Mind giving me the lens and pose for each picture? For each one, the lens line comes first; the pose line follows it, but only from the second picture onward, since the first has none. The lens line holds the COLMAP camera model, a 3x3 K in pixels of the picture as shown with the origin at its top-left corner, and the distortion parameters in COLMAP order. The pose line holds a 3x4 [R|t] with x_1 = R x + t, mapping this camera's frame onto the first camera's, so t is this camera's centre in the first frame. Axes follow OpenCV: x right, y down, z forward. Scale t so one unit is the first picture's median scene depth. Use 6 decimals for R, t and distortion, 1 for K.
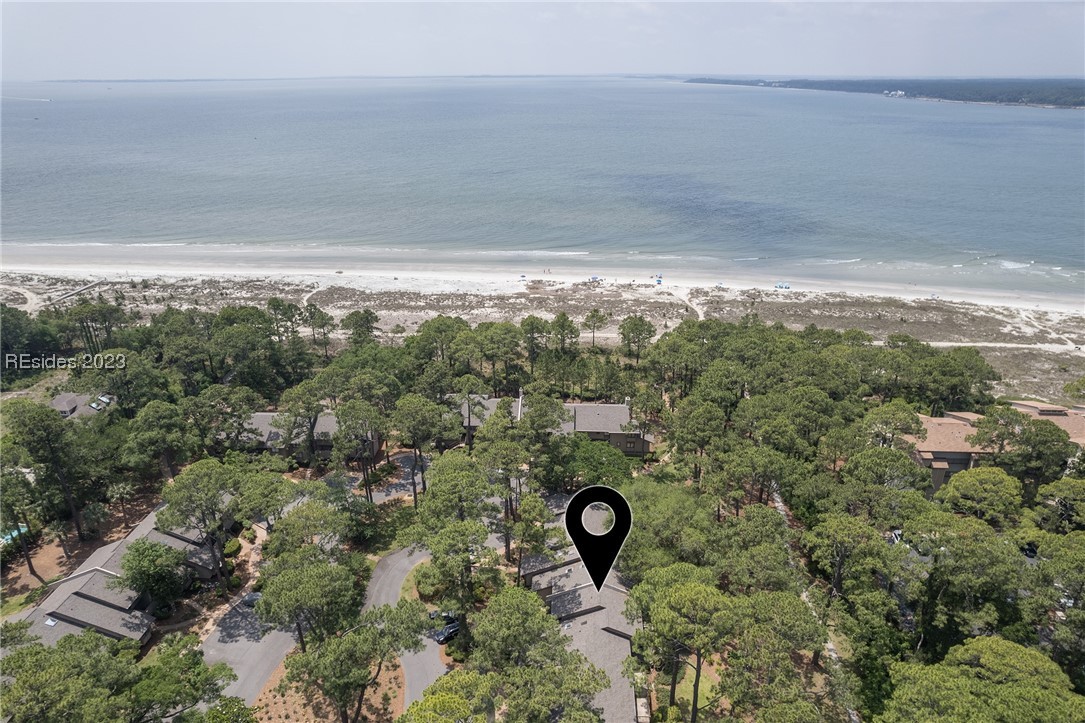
lens RADIAL K [[711.7, 0, 542.5], [0, 711.7, 361.5], [0, 0, 1]] dist [-0.077012, 0.074373]
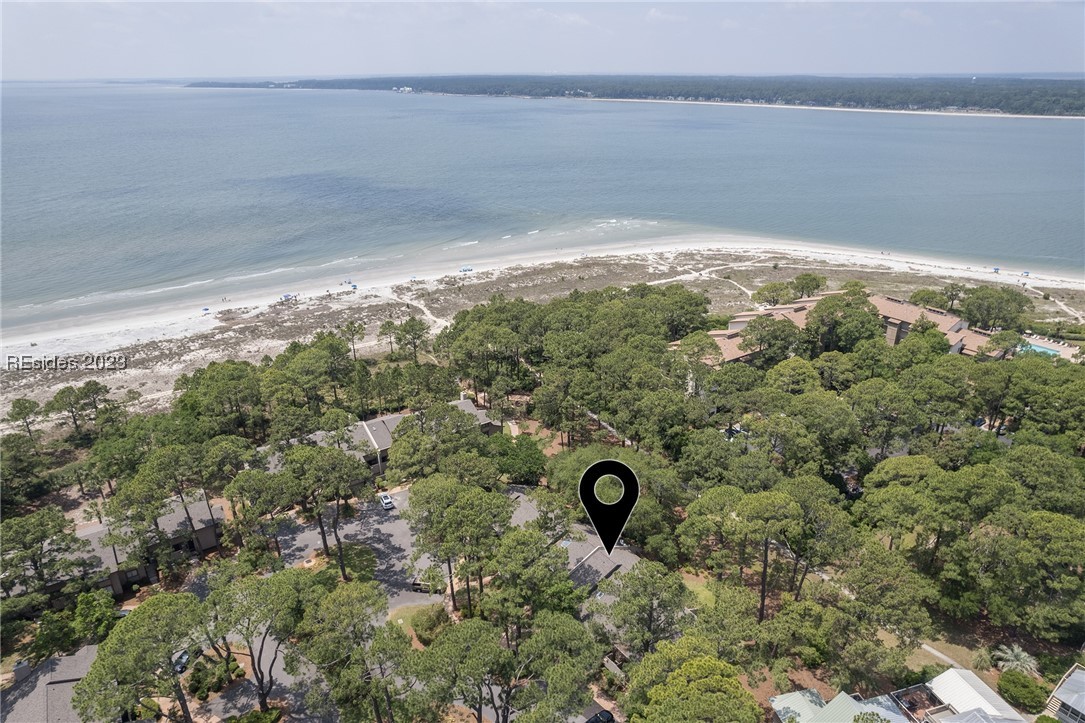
lens RADIAL K [[711.7, 0, 542.5], [0, 711.7, 361.5], [0, 0, 1]] dist [-0.077012, 0.074373]
pose [[0.796954, -0.237215, 0.555511, -0.208152], [0.237770, 0.968612, 0.072505, -0.022918], [-0.555274, 0.074301, 0.828342, 0.056302]]
